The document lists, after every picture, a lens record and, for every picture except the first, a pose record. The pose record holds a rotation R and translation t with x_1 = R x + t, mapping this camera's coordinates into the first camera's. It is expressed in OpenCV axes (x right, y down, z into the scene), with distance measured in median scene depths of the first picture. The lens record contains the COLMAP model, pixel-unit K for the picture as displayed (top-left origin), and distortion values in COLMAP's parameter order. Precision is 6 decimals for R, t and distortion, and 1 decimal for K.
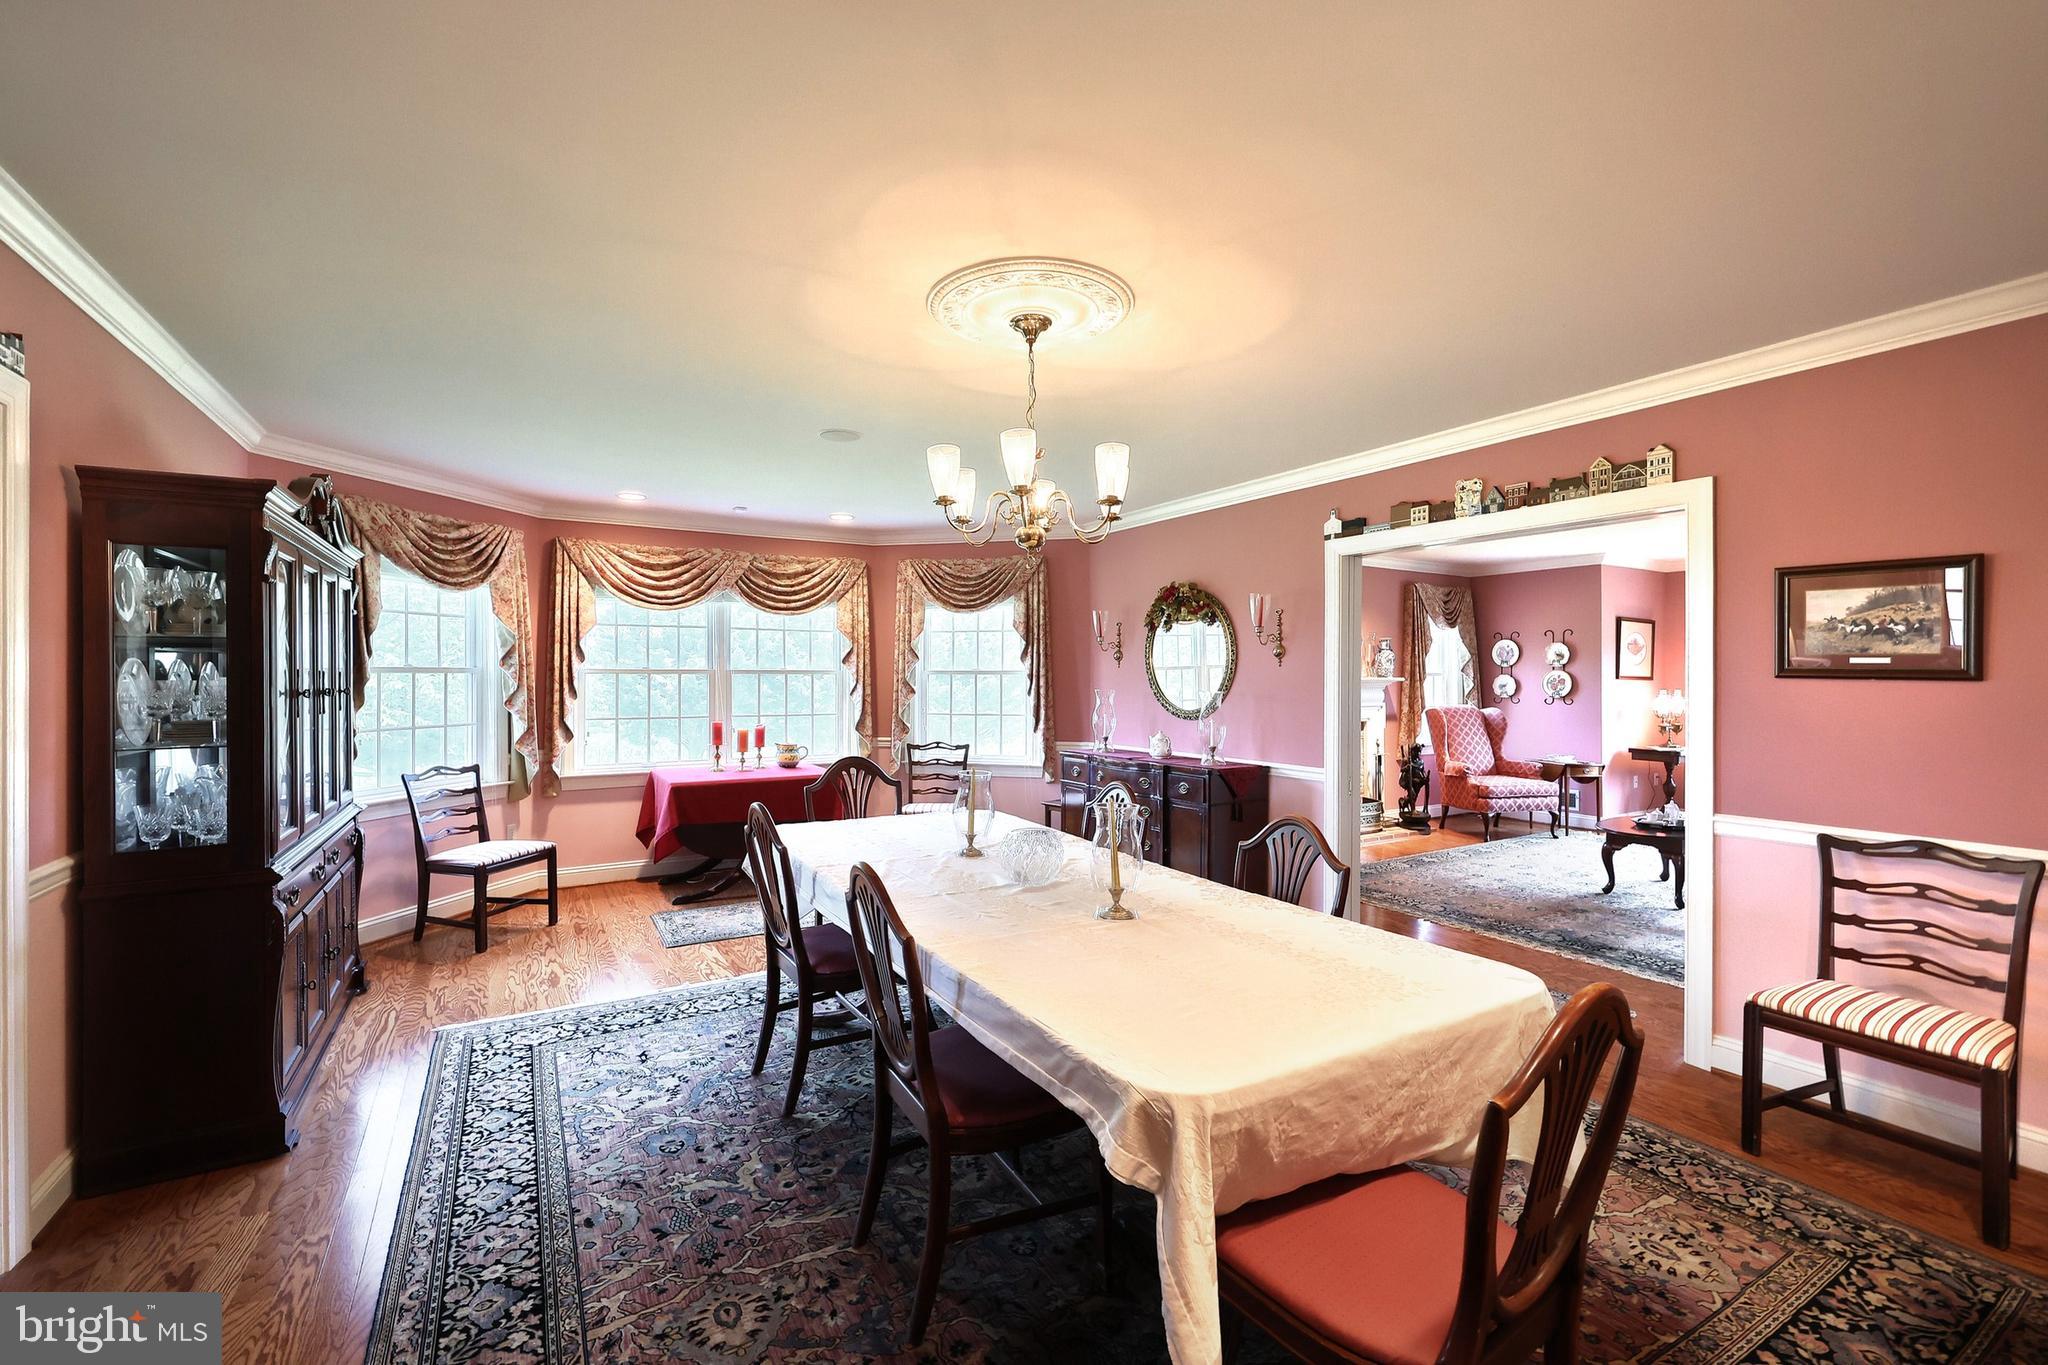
lens RADIAL K [[859.8, 0, 1013.8], [0, 859.8, 676.3], [0, 0, 1]] dist [-0.002145, -0.000168]
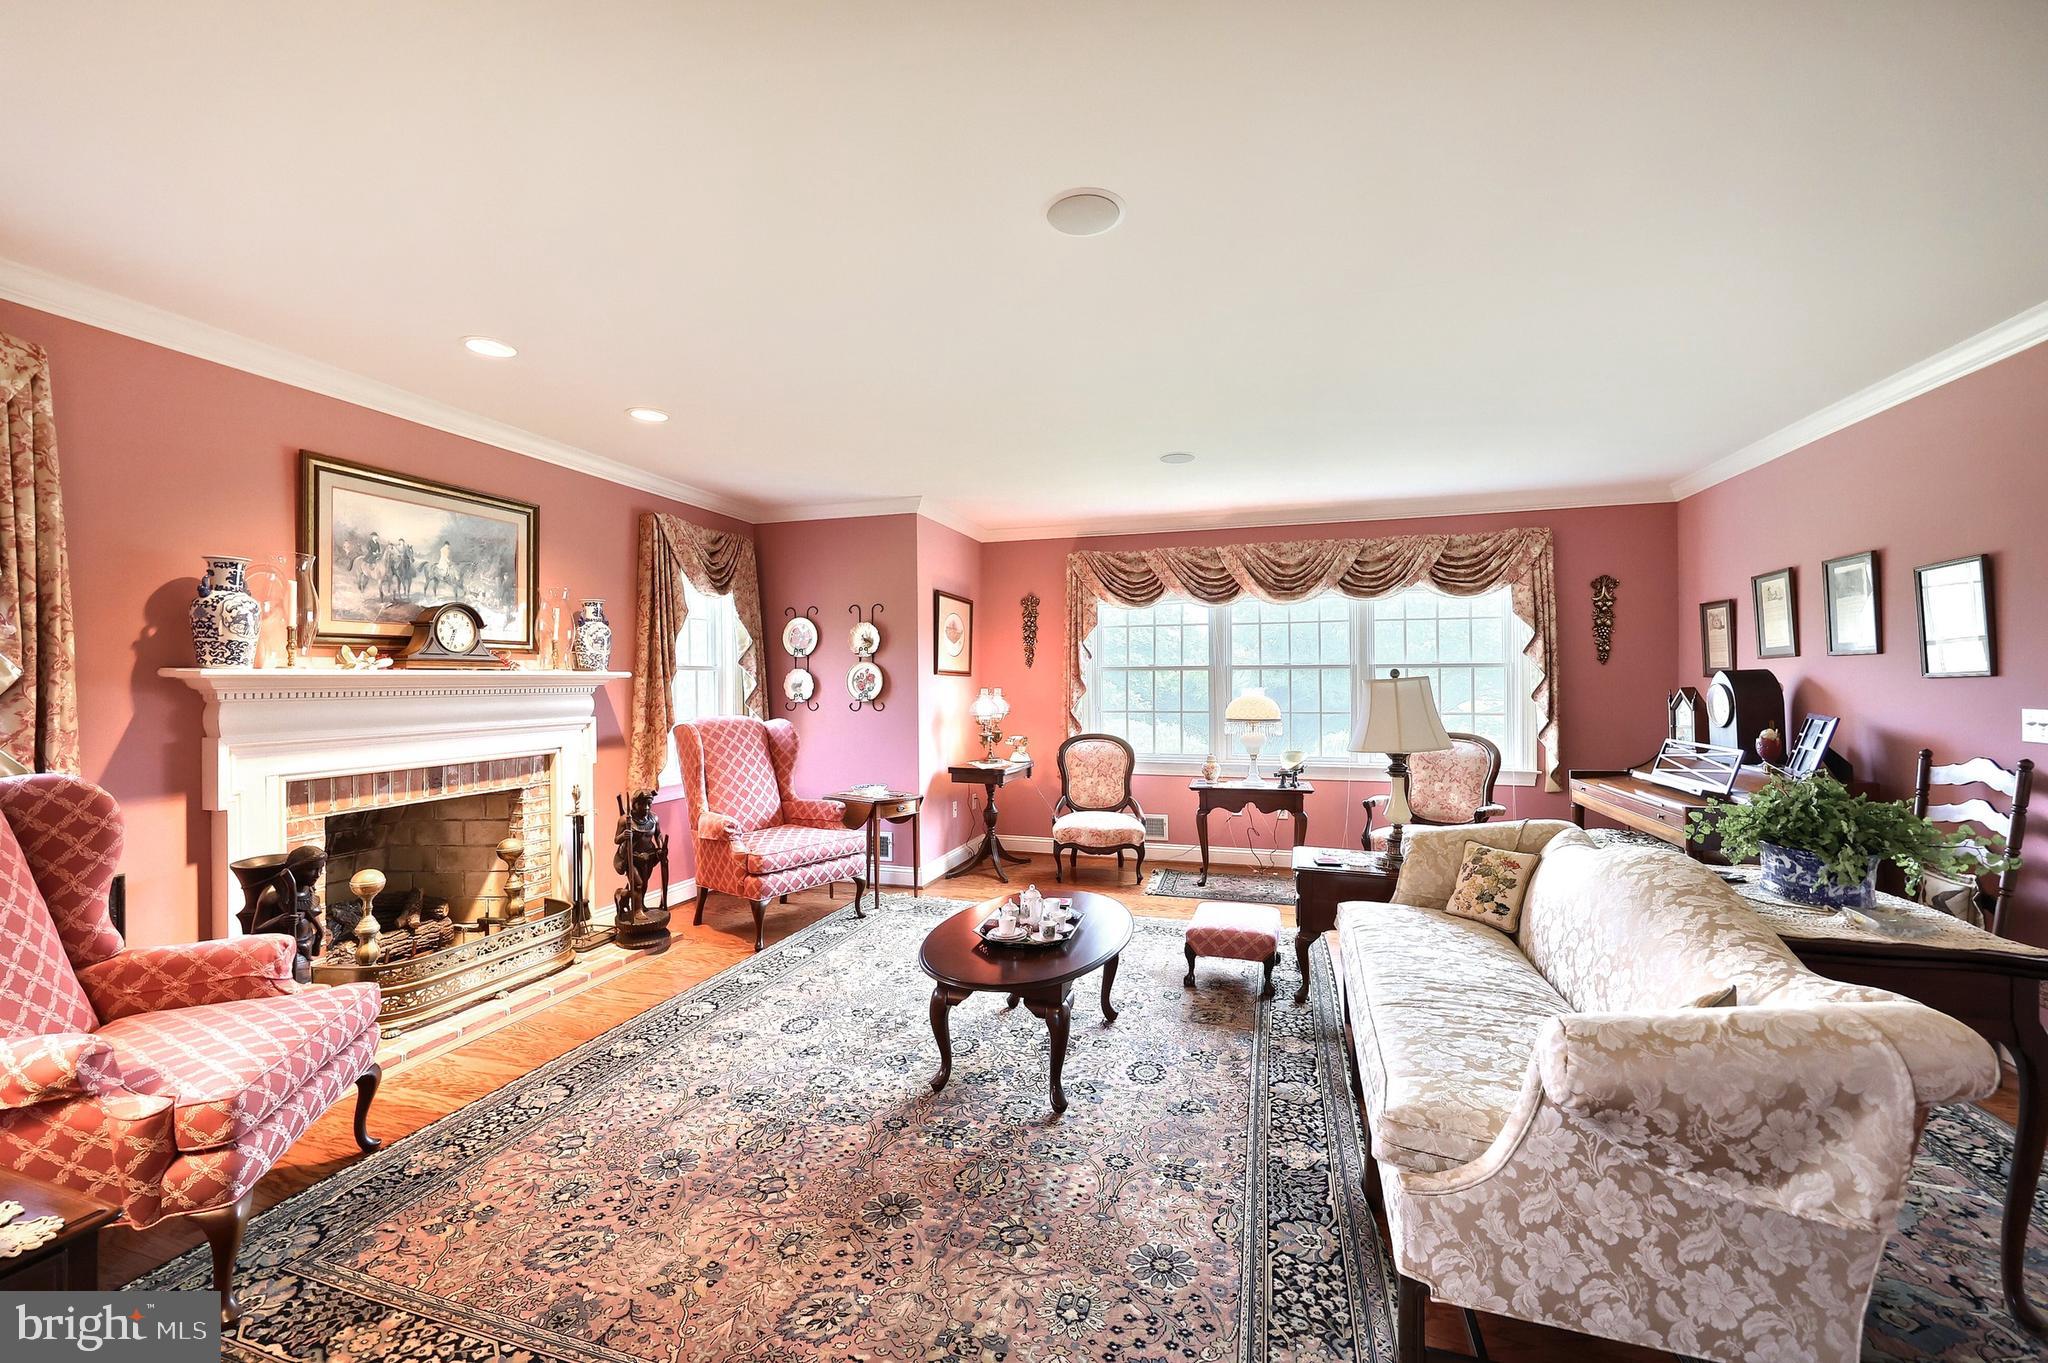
lens RADIAL K [[859.8, 0, 1013.8], [0, 859.8, 675.3], [0, 0, 1]] dist [-0.002145, -0.000168]
pose [[0.750033, -0.000090, 0.661401, 0.265295], [0.003957, 0.999983, -0.004351, 0.007327], [-0.661389, 0.005881, 0.750020, 0.402152]]
